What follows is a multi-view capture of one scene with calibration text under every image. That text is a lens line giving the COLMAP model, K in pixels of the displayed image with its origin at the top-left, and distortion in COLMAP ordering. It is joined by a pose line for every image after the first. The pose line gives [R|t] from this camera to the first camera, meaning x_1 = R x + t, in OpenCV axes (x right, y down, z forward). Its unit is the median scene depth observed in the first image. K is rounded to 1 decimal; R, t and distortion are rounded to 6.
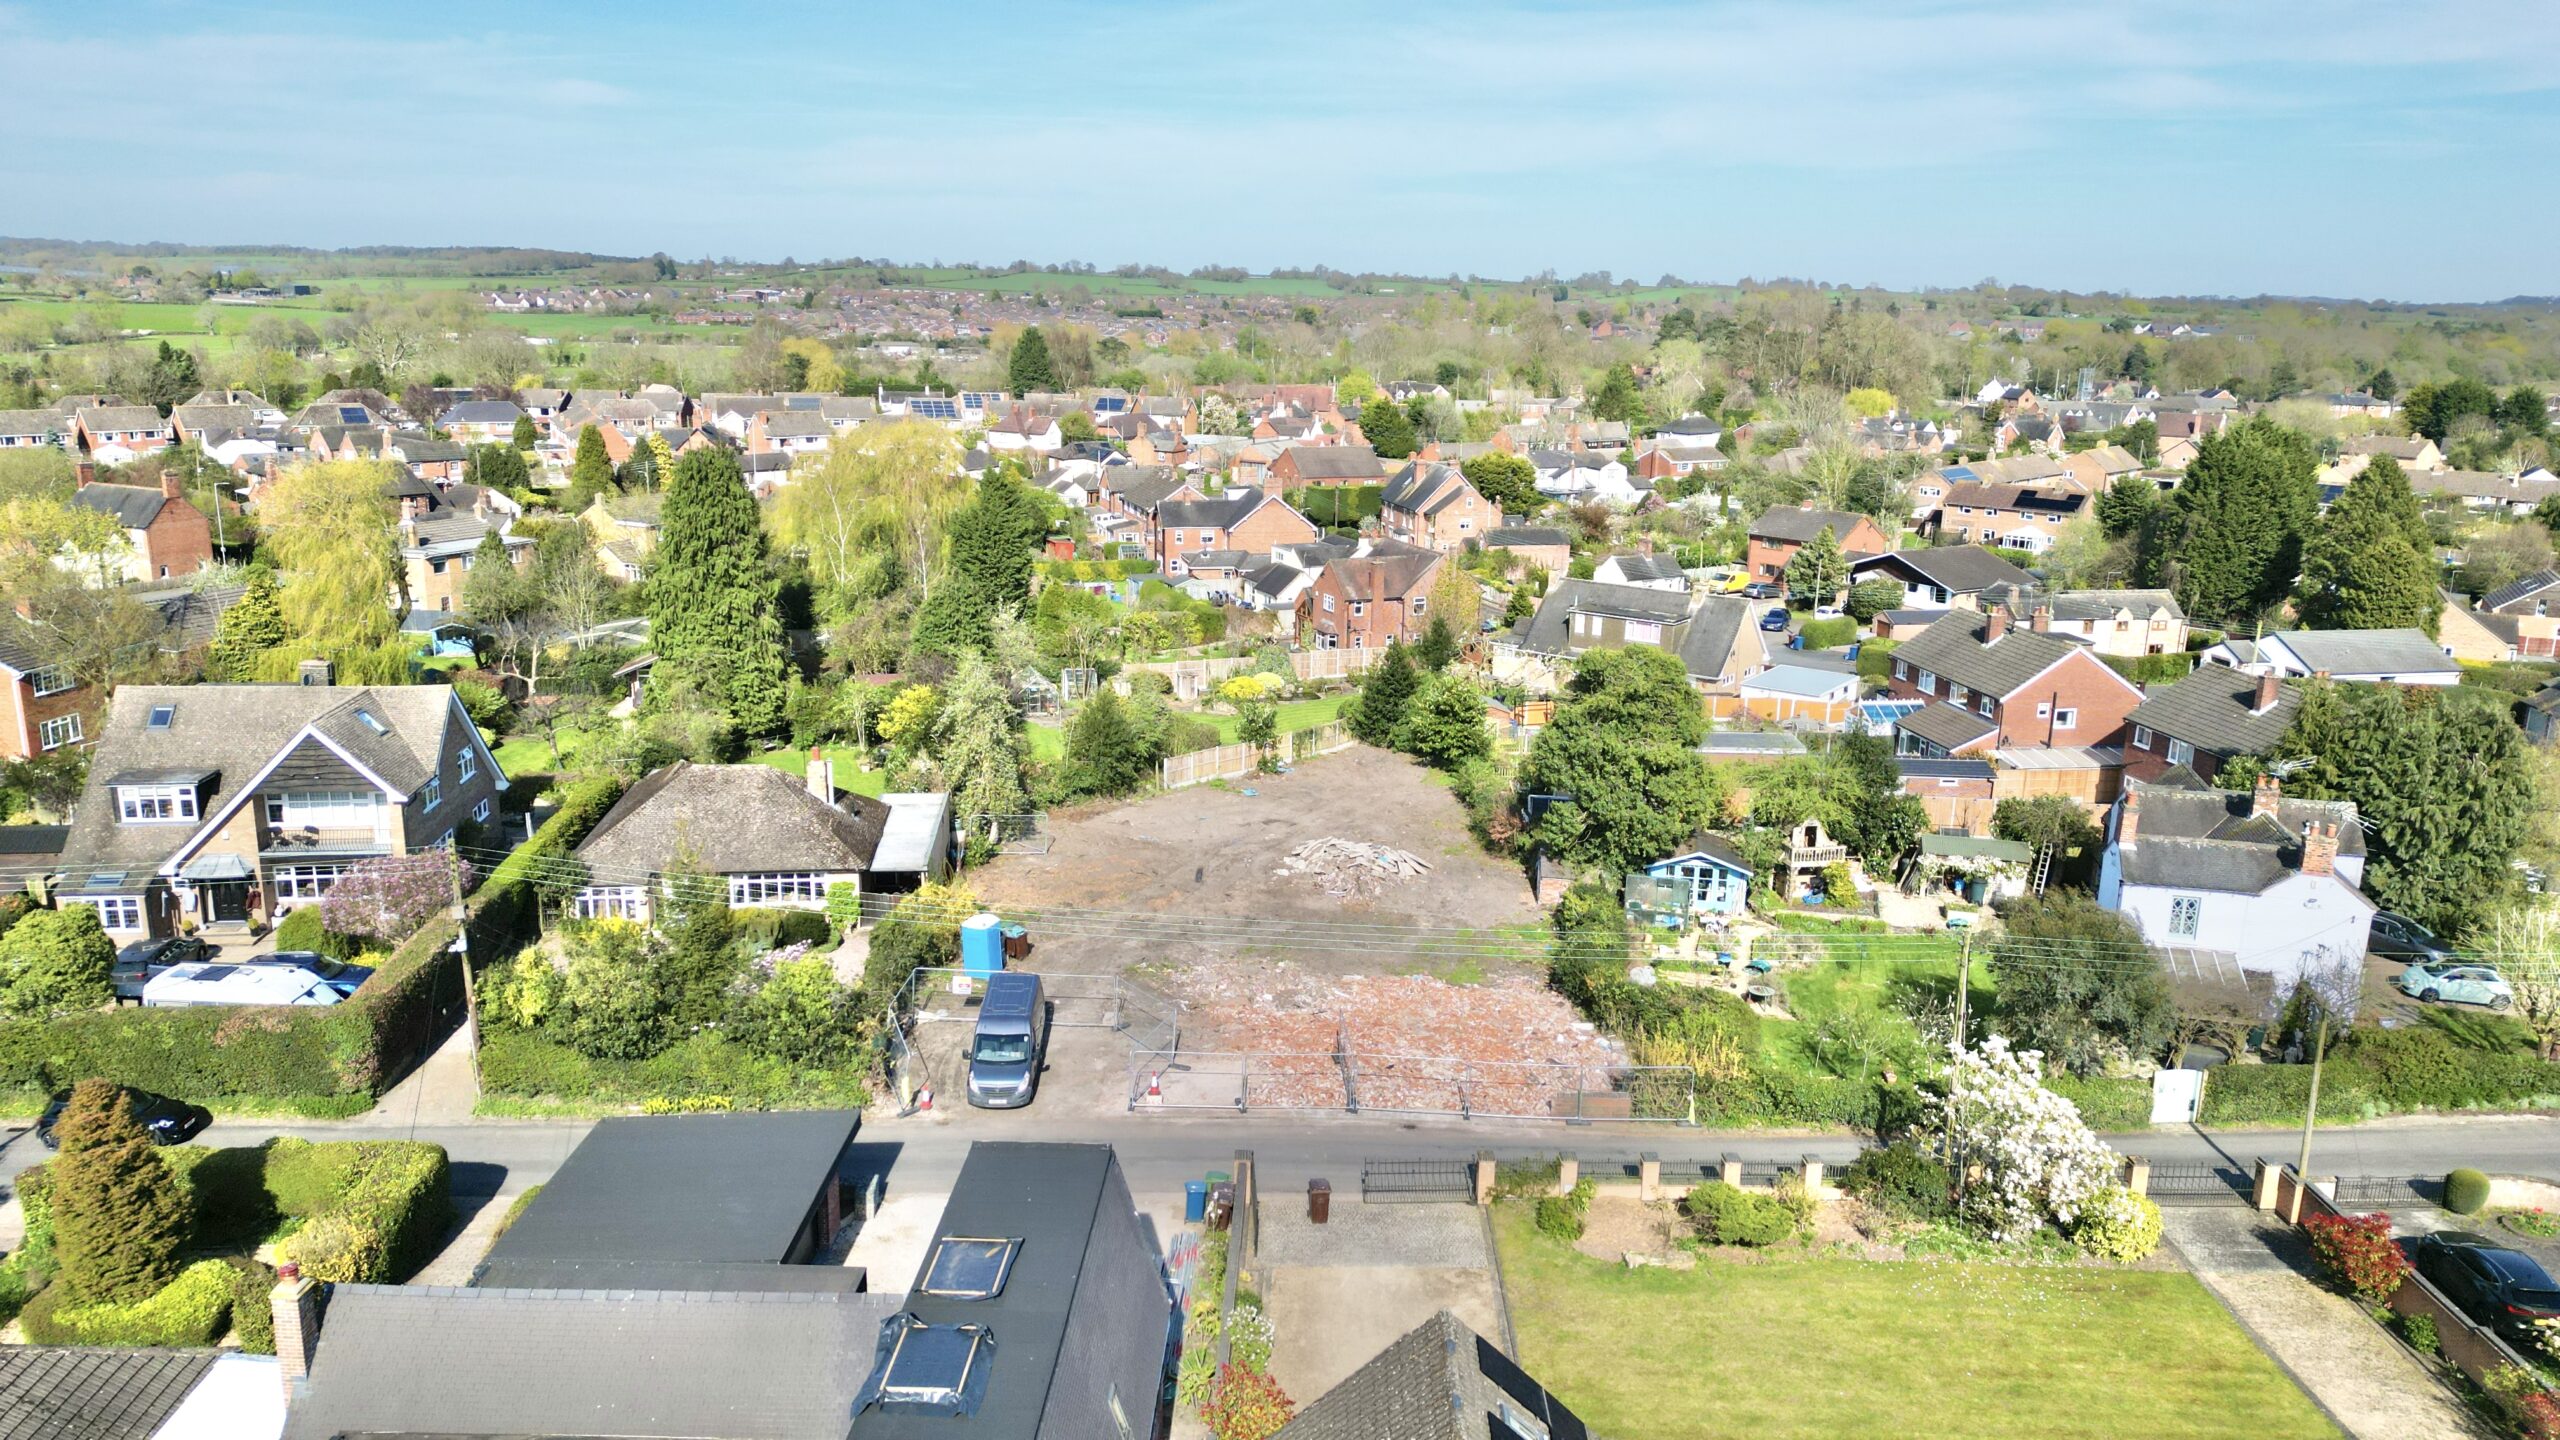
lens RADIAL K [[1833.0, 0, 1280.0], [0, 1833.0, 720.0], [0, 0, 1]] dist [0.080263, -0.098536]
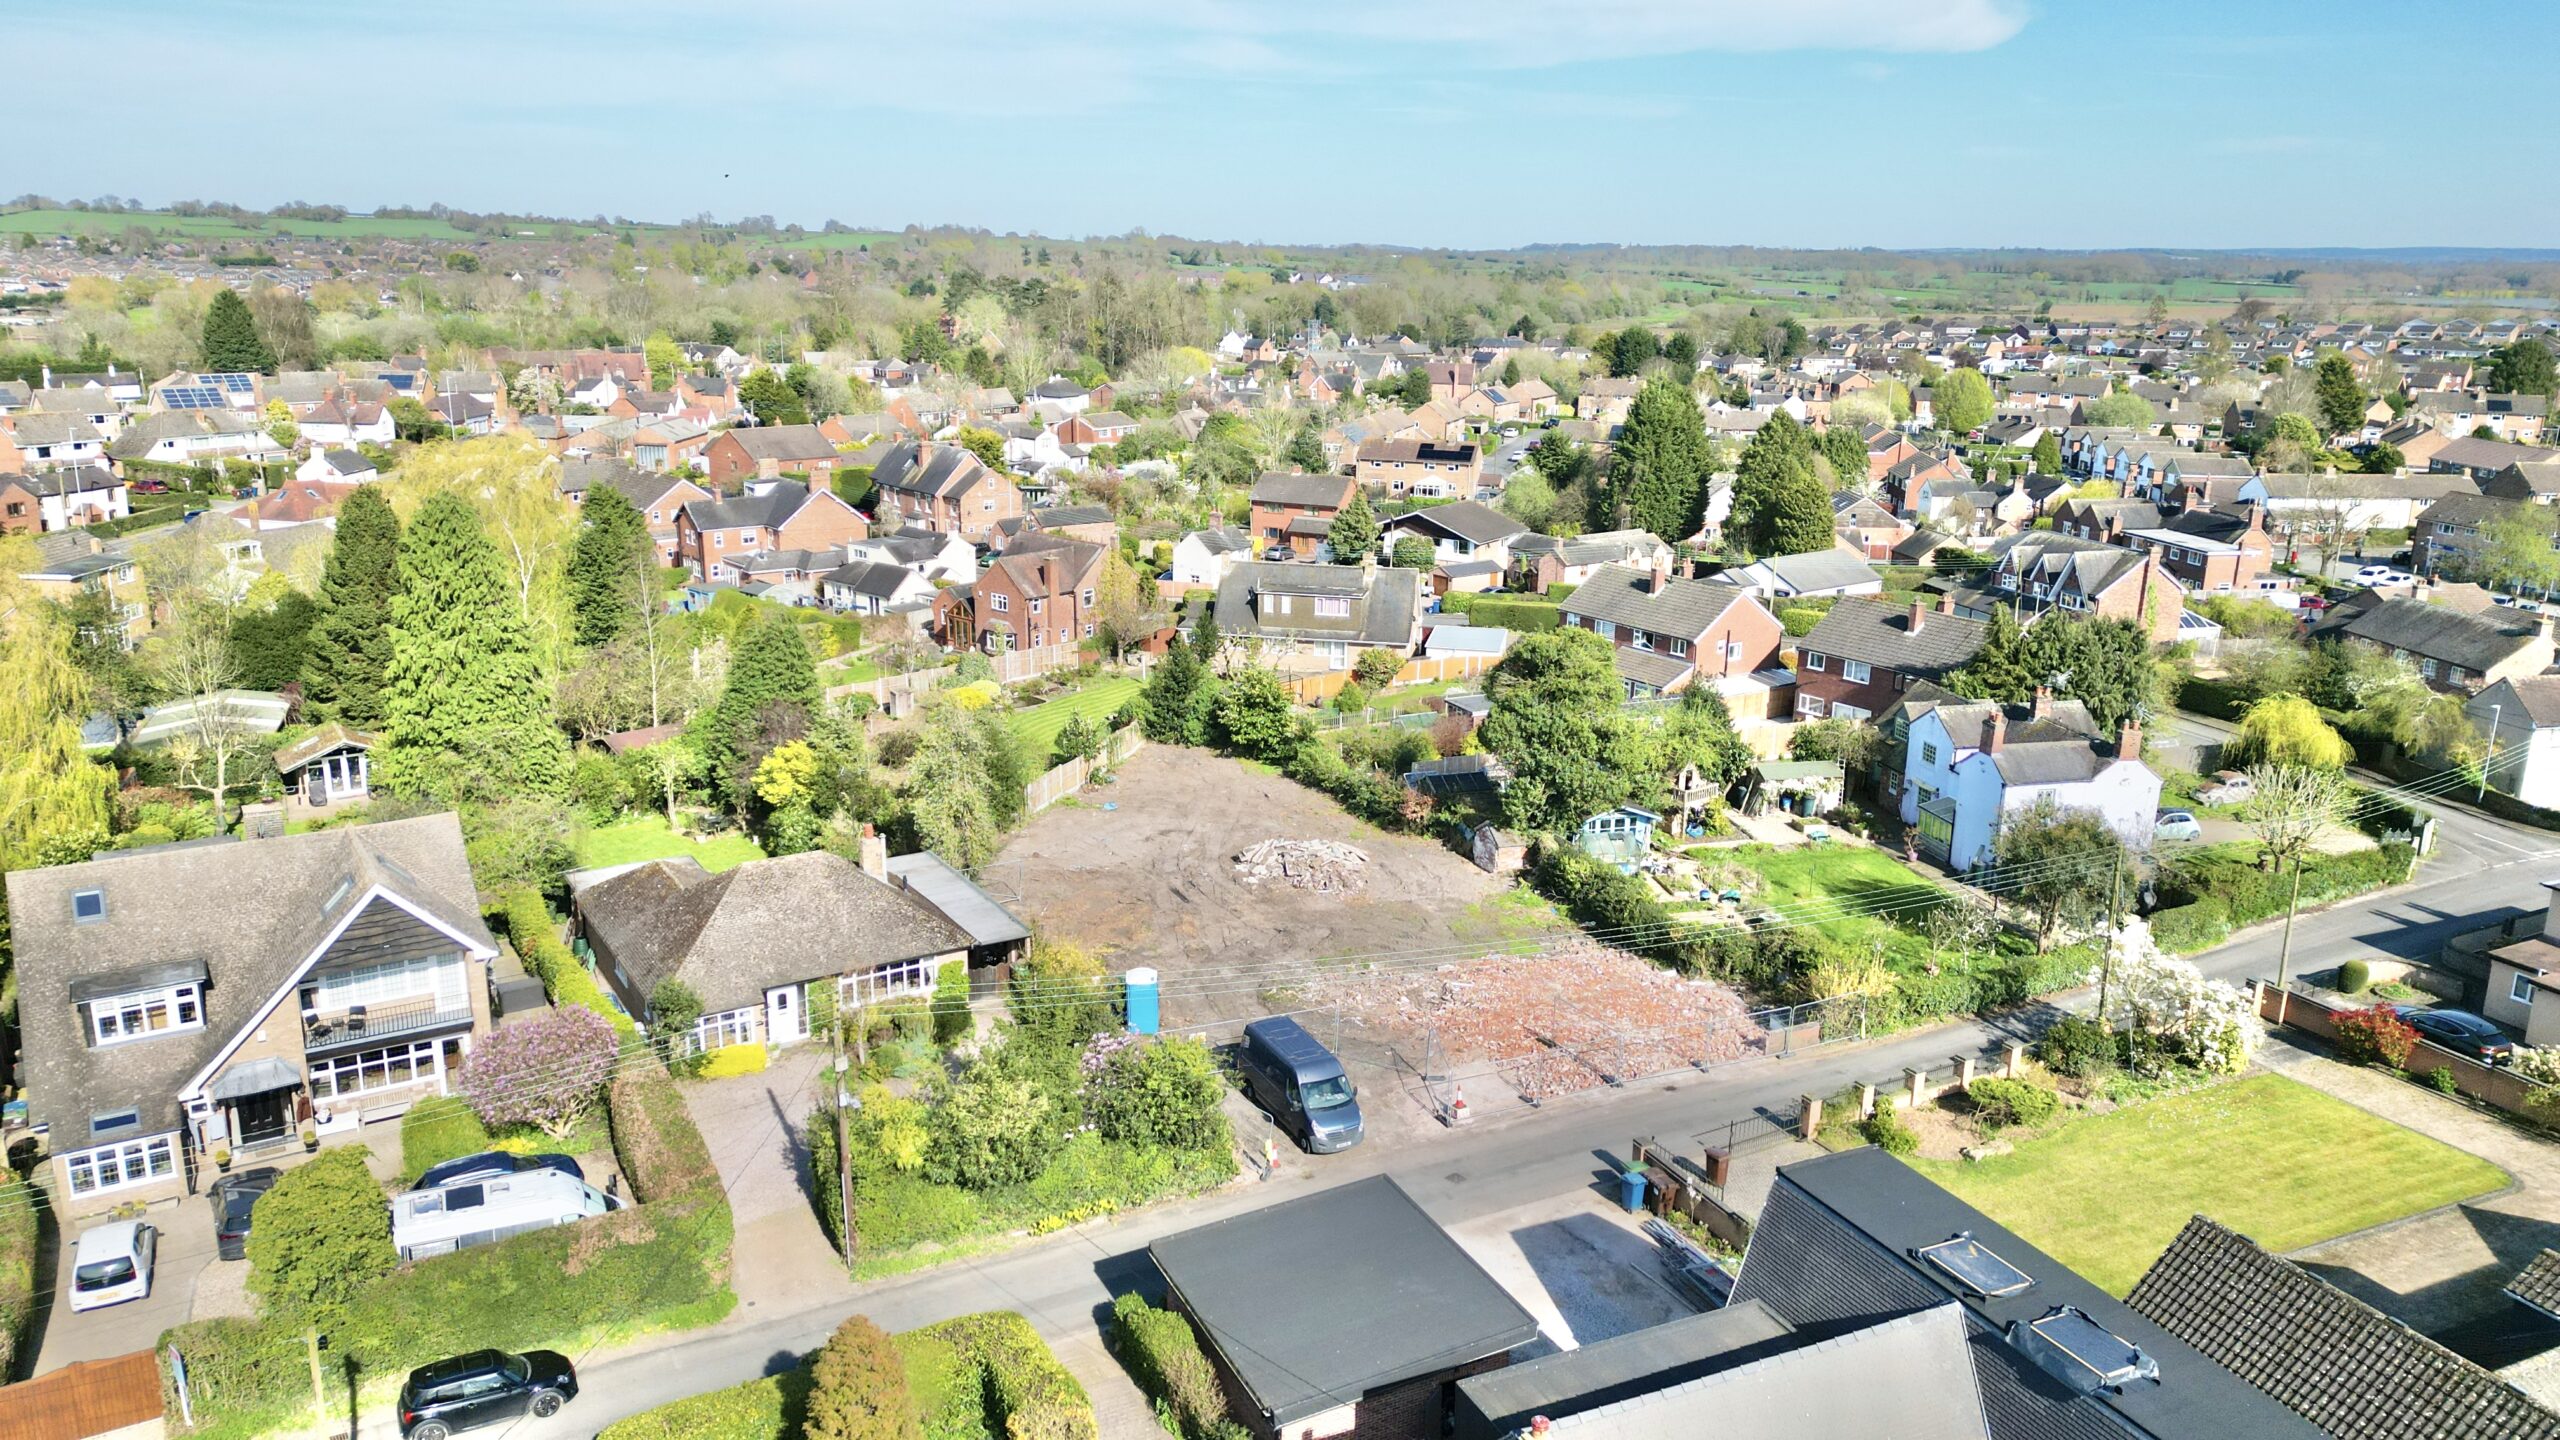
lens RADIAL K [[1840.1, 0, 1280.0], [0, 1840.1, 720.0], [0, 0, 1]] dist [0.085368, -0.095079]
pose [[0.892295, -0.115724, 0.436369, -0.303415], [0.102539, 0.993276, 0.053741, -0.042678], [-0.439654, -0.003208, 0.898161, 0.049292]]
